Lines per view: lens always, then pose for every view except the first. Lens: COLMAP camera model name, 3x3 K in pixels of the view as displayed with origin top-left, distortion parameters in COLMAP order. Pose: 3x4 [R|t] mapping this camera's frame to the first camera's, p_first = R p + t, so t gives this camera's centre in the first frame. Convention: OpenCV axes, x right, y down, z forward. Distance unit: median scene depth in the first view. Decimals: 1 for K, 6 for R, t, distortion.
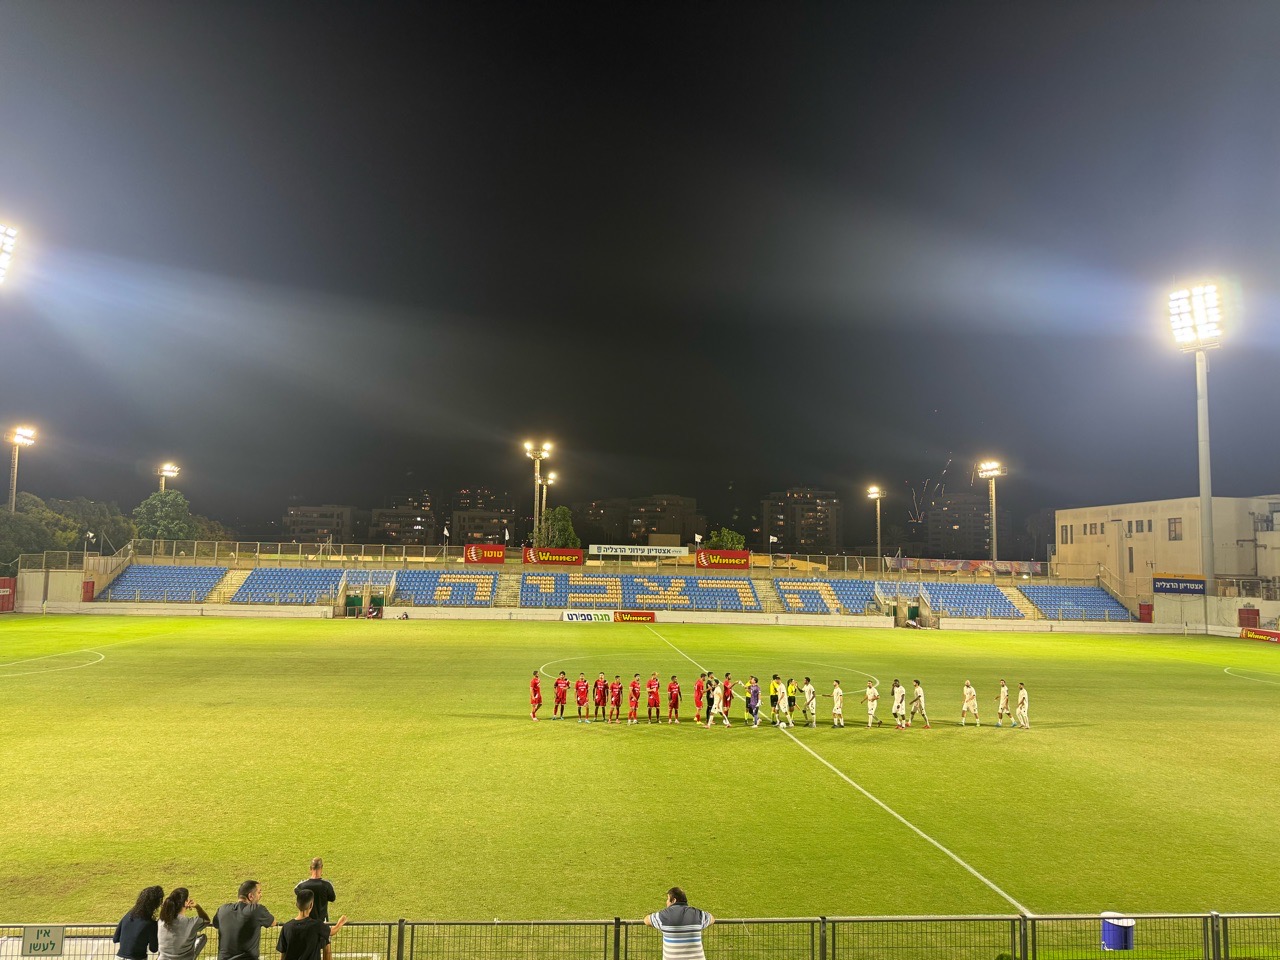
lens RADIAL K [[933.5, 0, 620.3], [0, 933.5, 473.5], [0, 0, 1]] dist [0.066730, -0.060739]
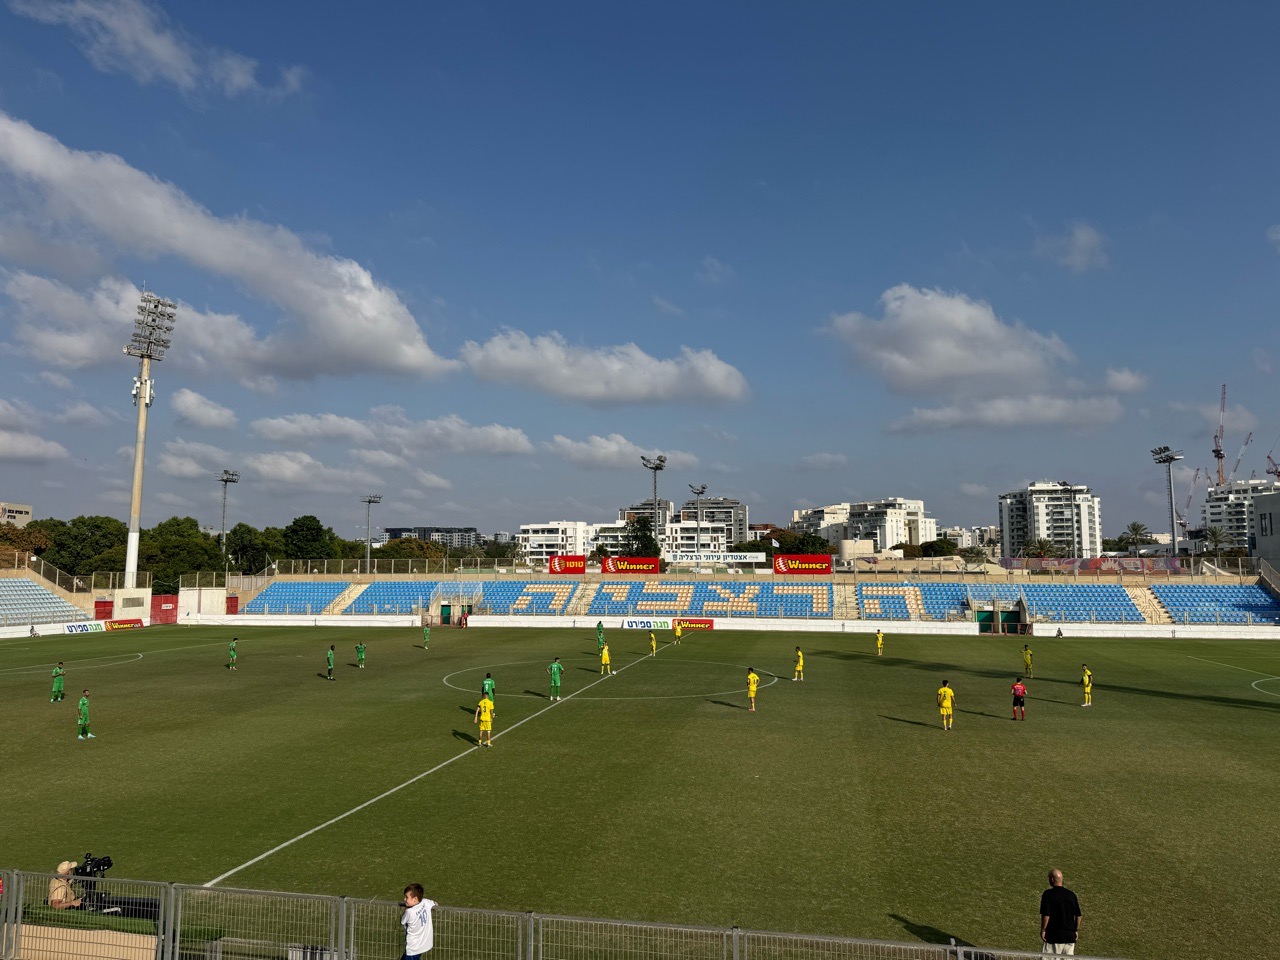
lens RADIAL K [[933.5, 0, 622.4], [0, 933.5, 460.6], [0, 0, 1]] dist [0.066730, -0.060739]
pose [[0.945574, -0.061900, -0.319465, 0.260102], [0.054184, 0.997986, -0.032995, 0.007533], [0.320864, 0.013889, 0.947023, 0.023509]]
